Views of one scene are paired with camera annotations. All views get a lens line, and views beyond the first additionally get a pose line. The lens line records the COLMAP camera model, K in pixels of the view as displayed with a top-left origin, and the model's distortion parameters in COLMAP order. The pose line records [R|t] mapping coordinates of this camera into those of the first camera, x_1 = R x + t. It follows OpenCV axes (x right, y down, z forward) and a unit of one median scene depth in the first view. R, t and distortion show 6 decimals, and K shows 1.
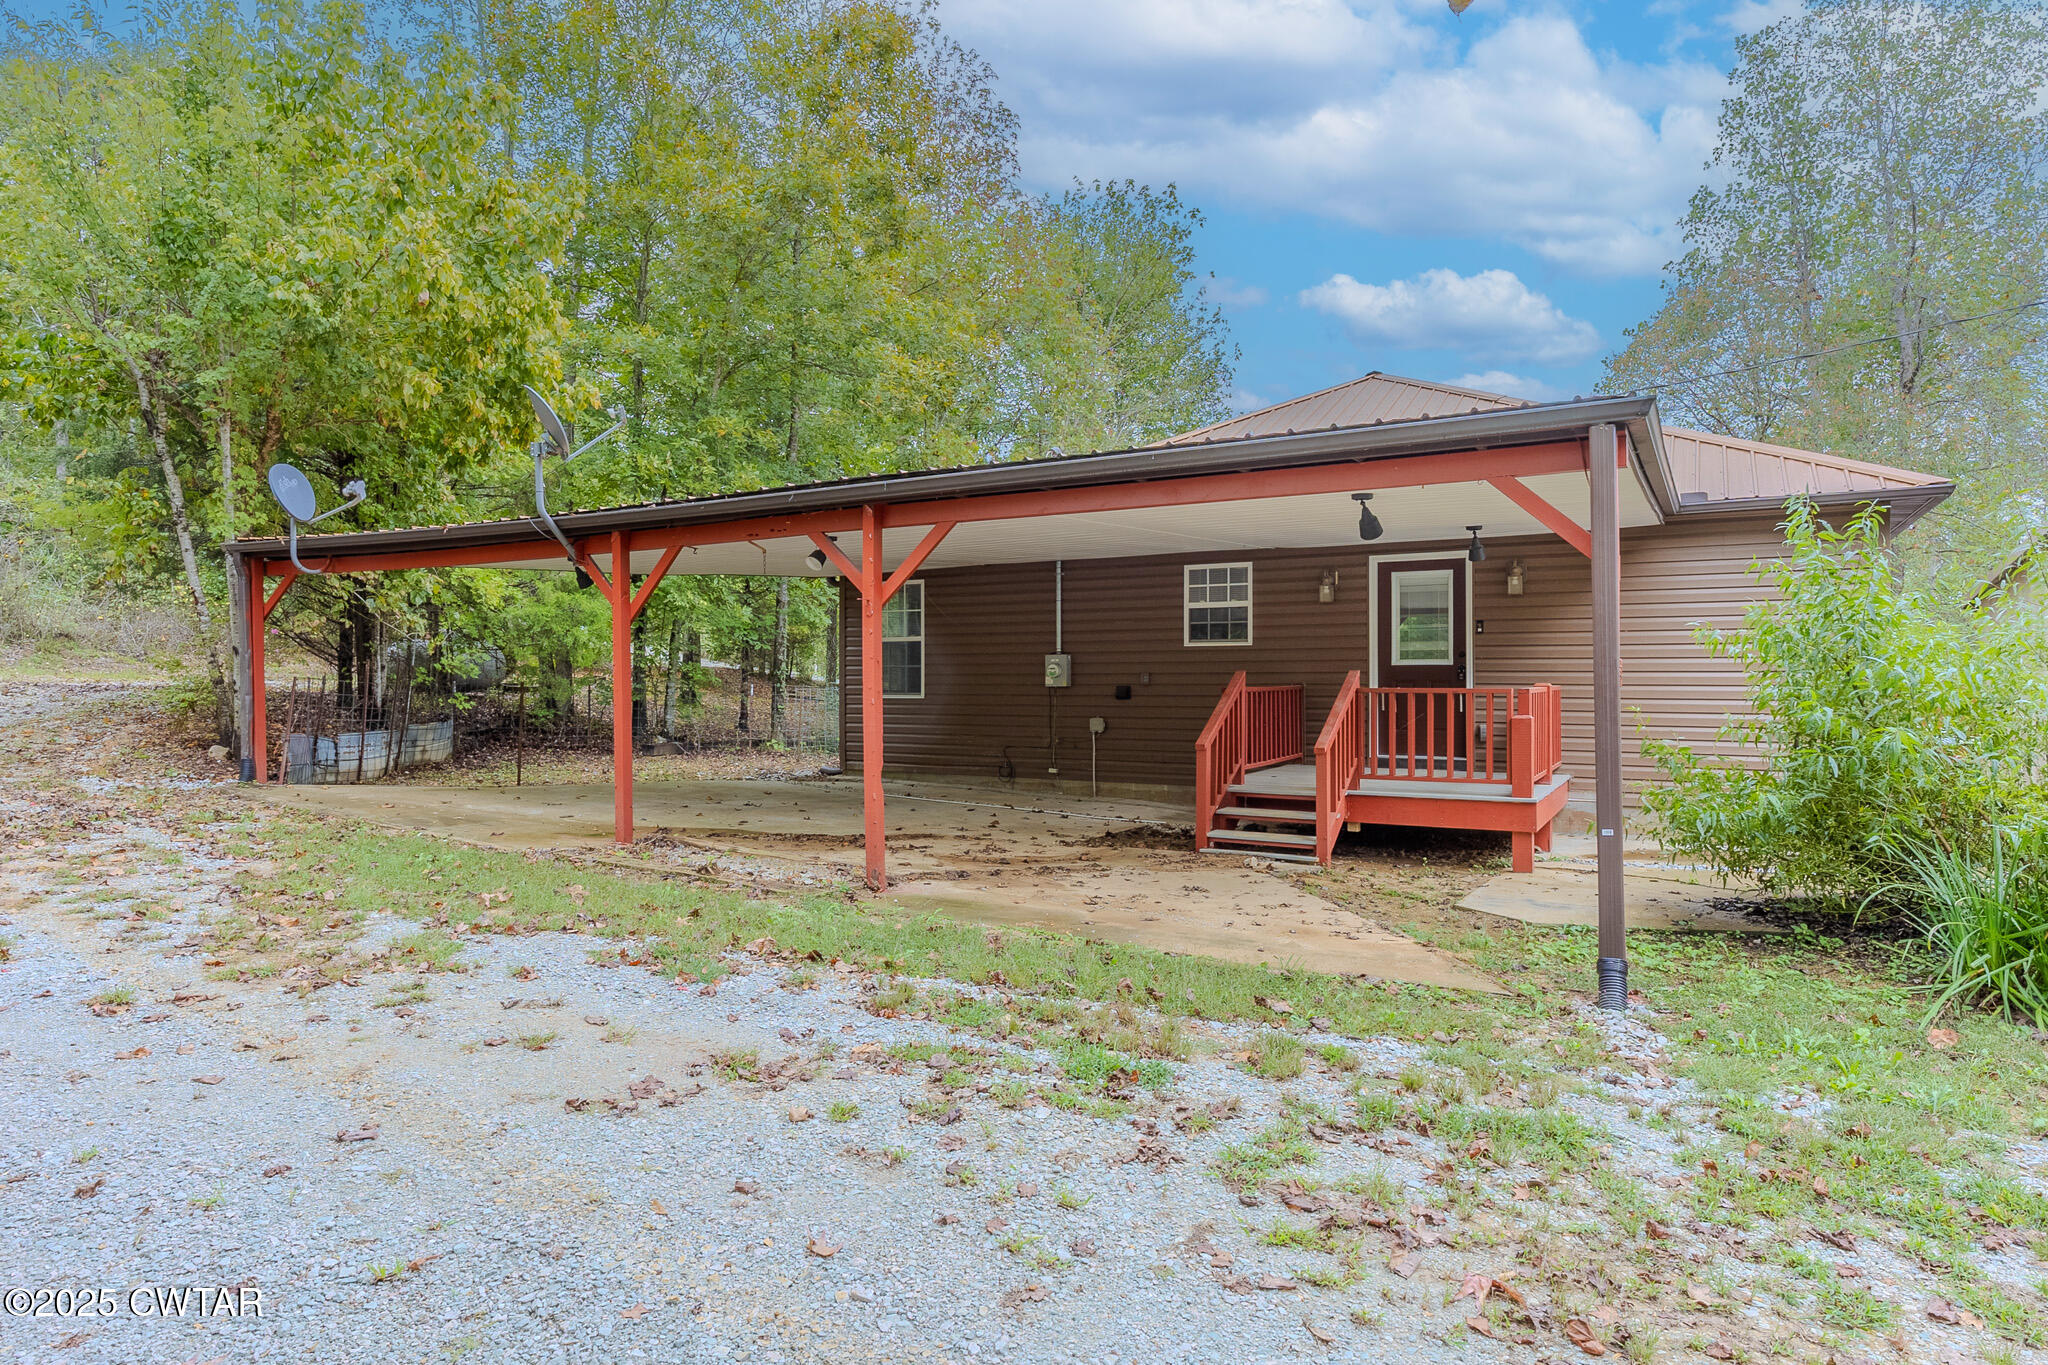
lens RADIAL K [[1180.6, 0, 1024.0], [0, 1180.6, 682.5], [0, 0, 1]] dist [-0.004858, -0.001791]
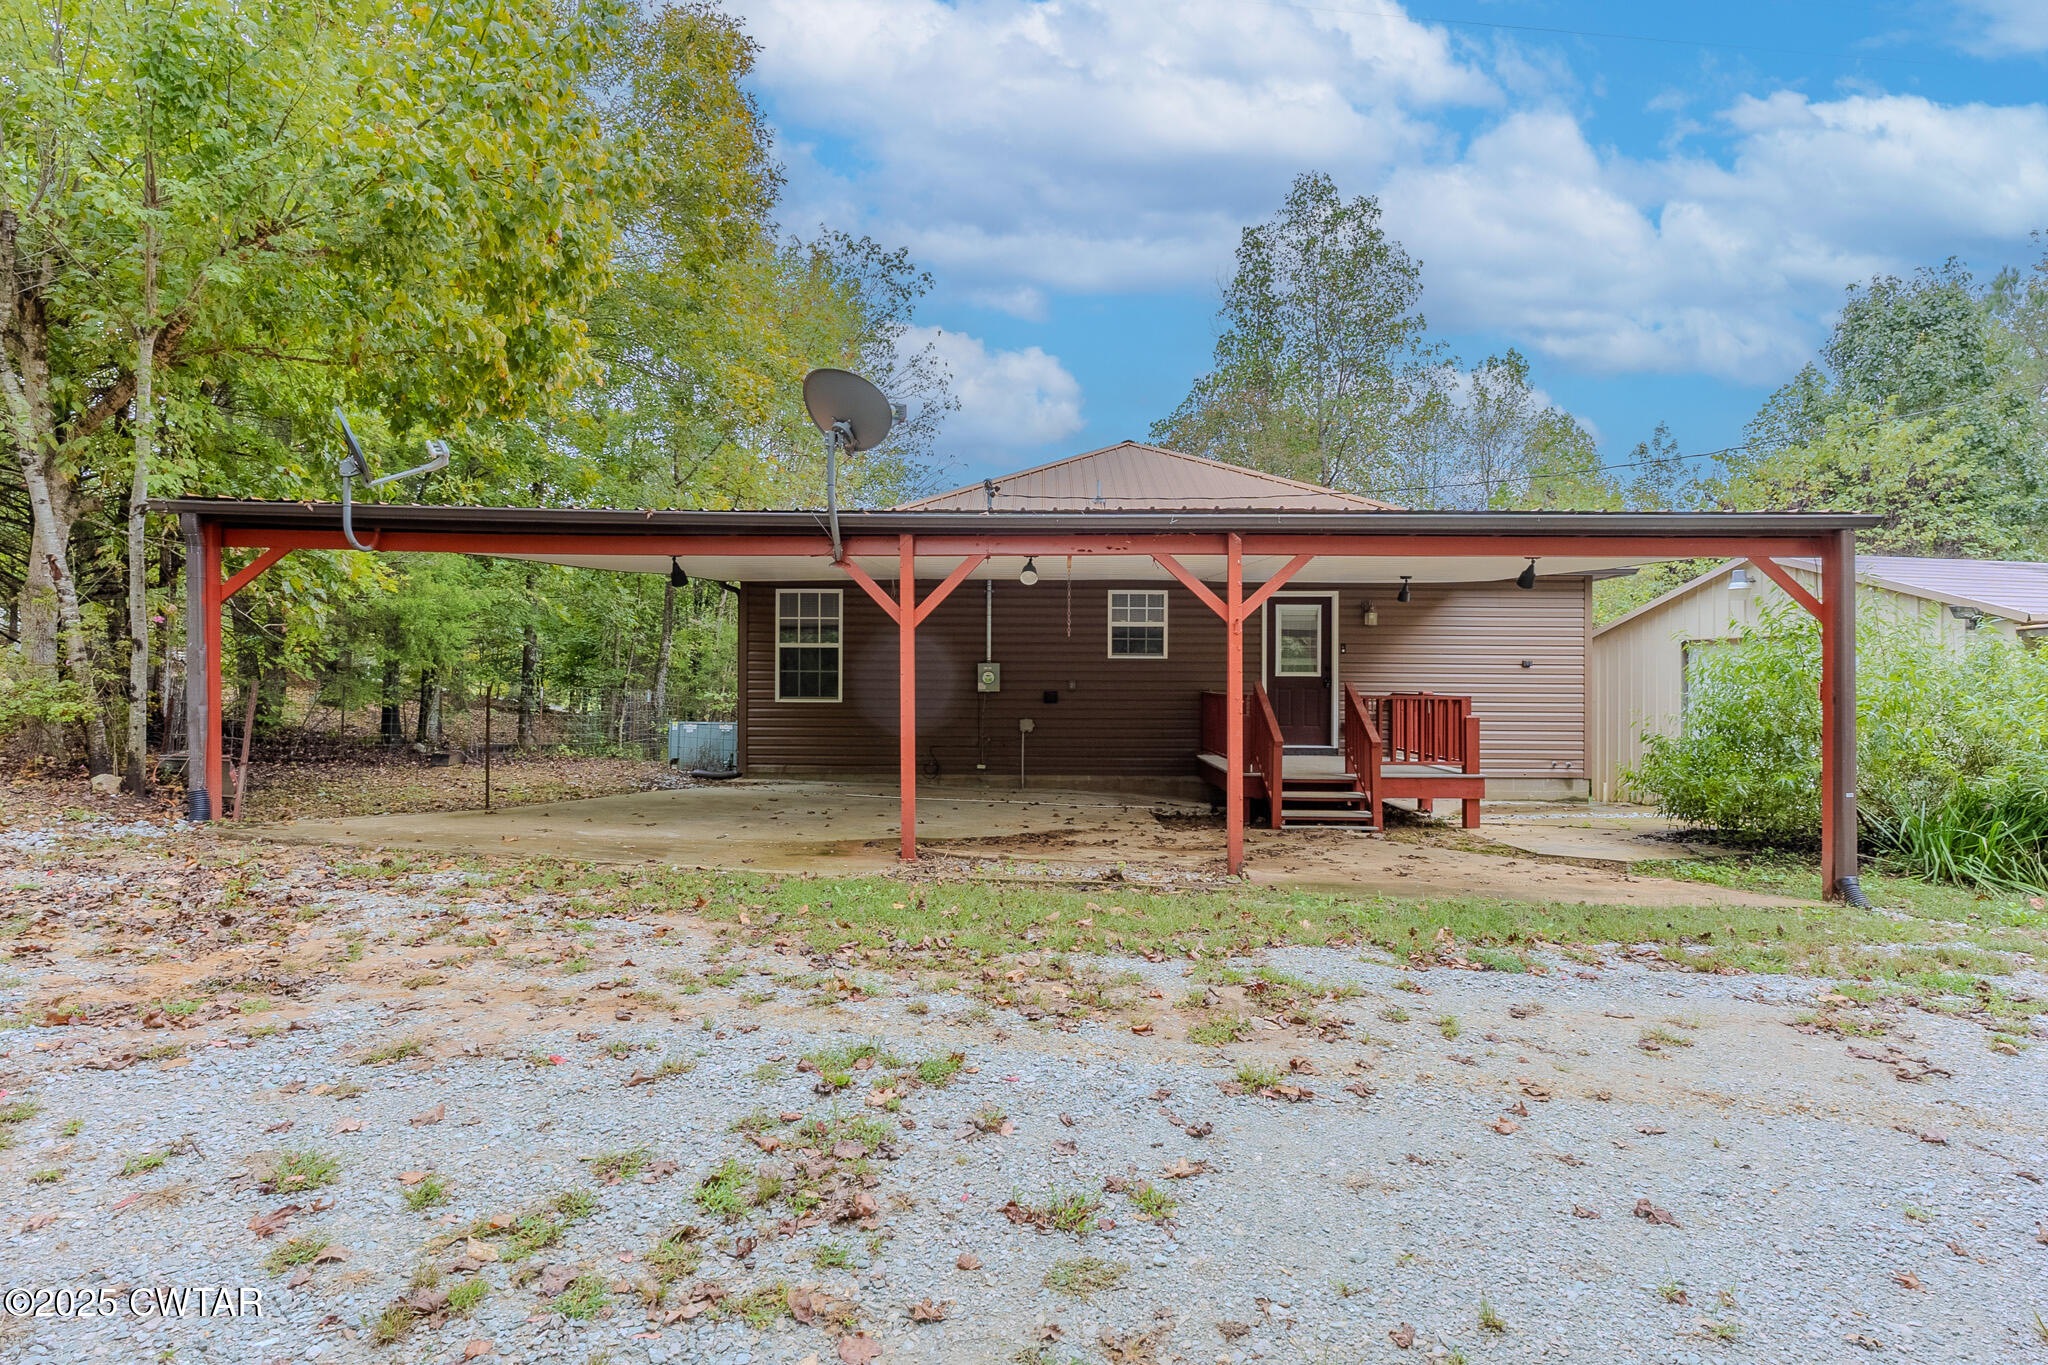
lens RADIAL K [[1011.6, 0, 1024.0], [0, 1011.6, 682.5], [0, 0, 1]] dist [-0.004336, -0.000479]
pose [[0.871394, 0.004798, 0.490560, -0.446364], [-0.005245, 0.999986, -0.000463, -0.005435], [-0.490555, -0.002170, 0.871407, 0.157886]]
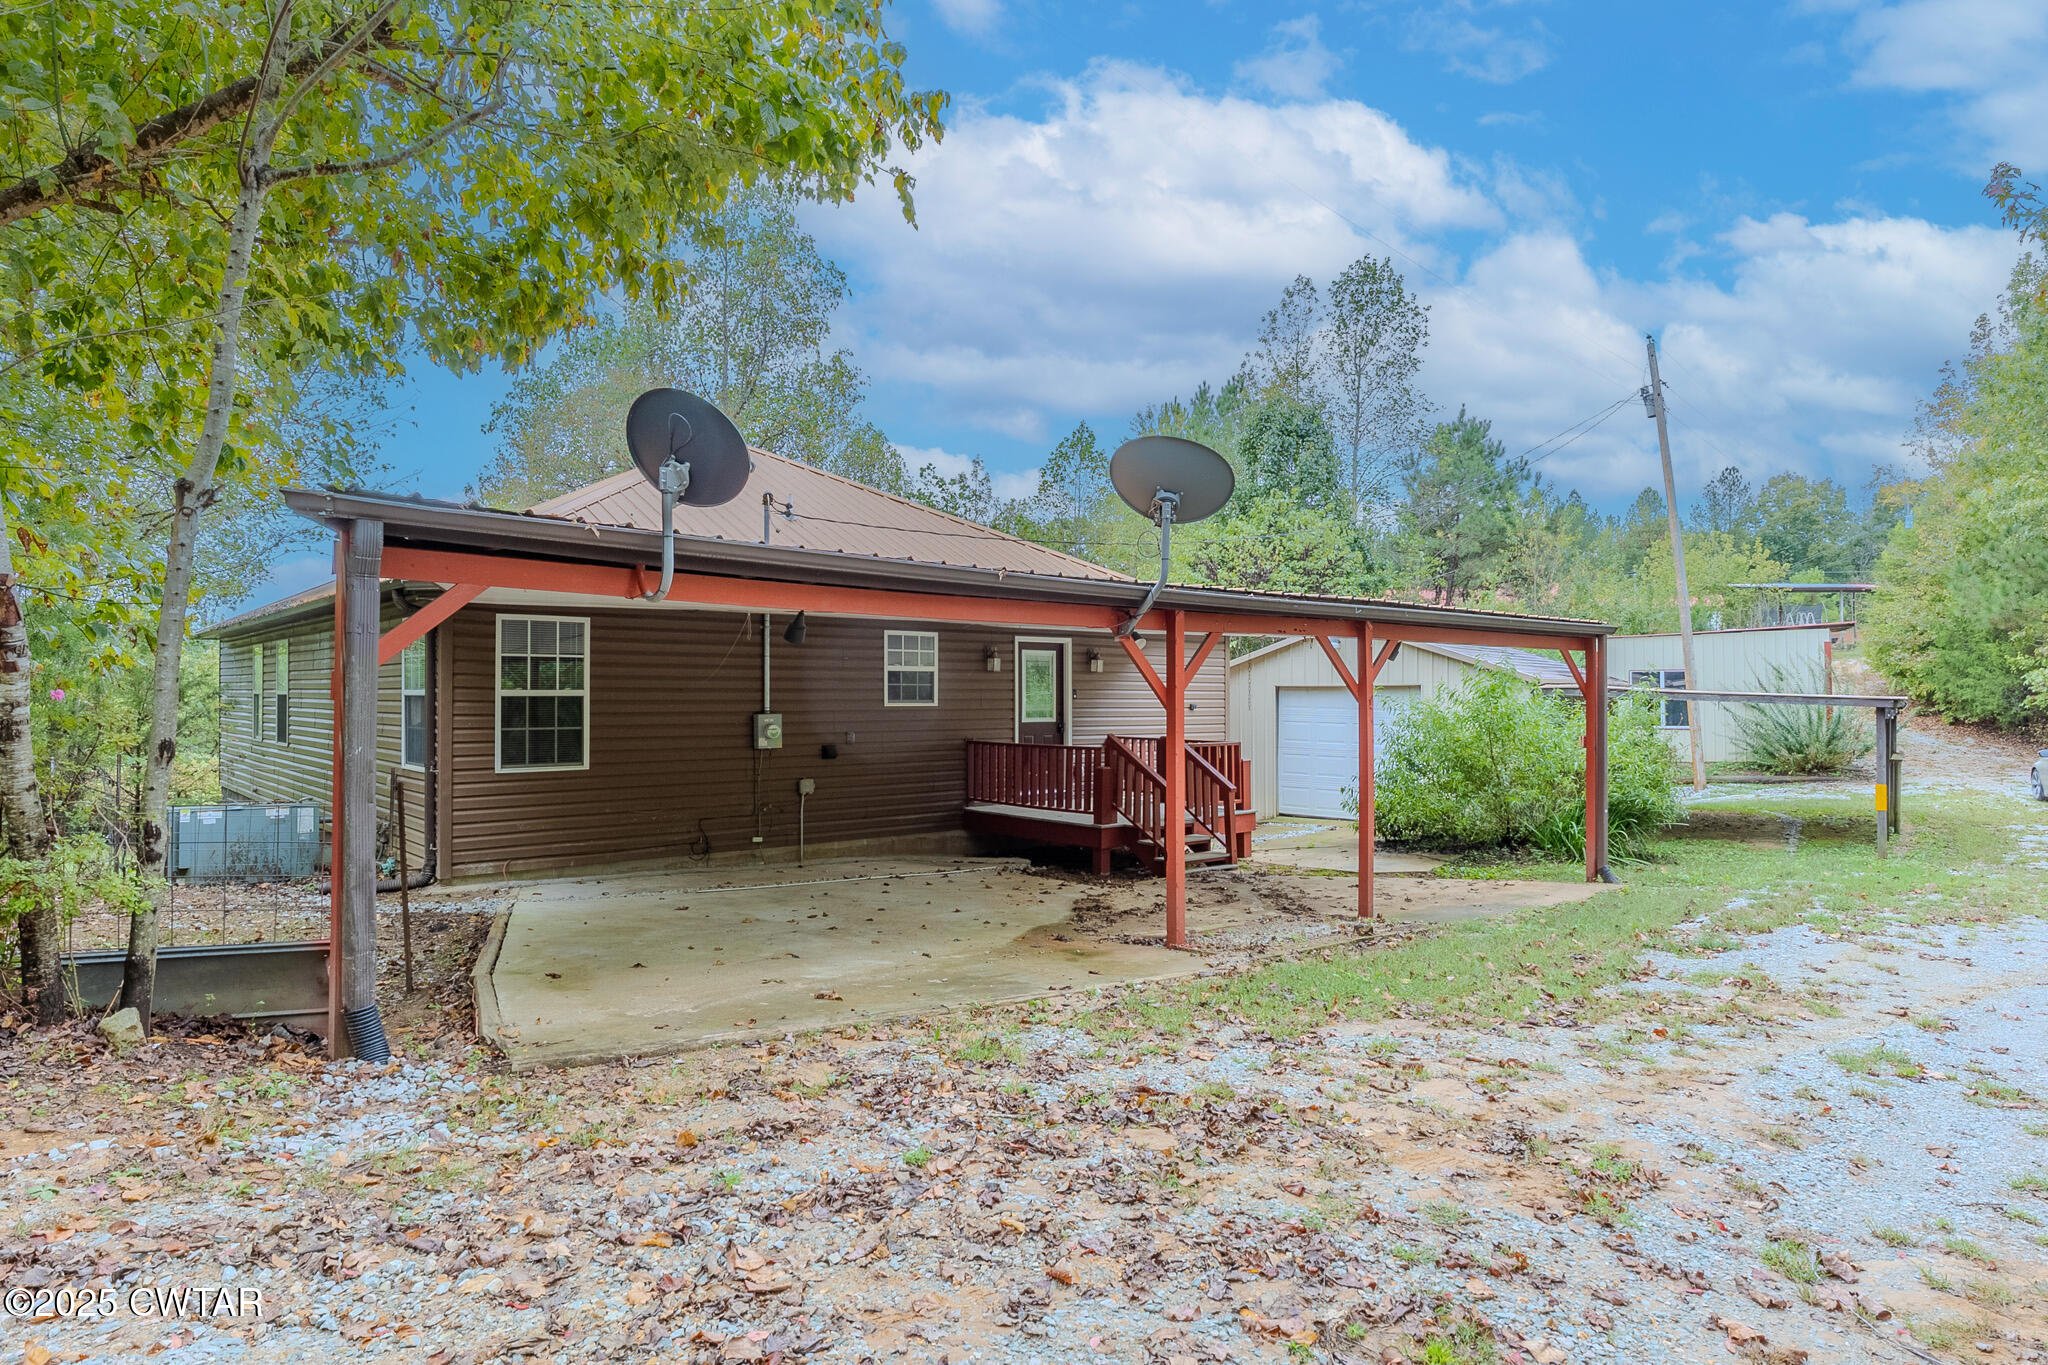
lens RADIAL K [[1189.2, 0, 1024.0], [0, 1189.2, 682.5], [0, 0, 1]] dist [0.002425, 0.000289]
pose [[0.324799, 0.010379, 0.945726, -0.855427], [-0.000253, 0.999941, -0.010888, -0.041226], [-0.945783, 0.003297, 0.324782, 0.544585]]
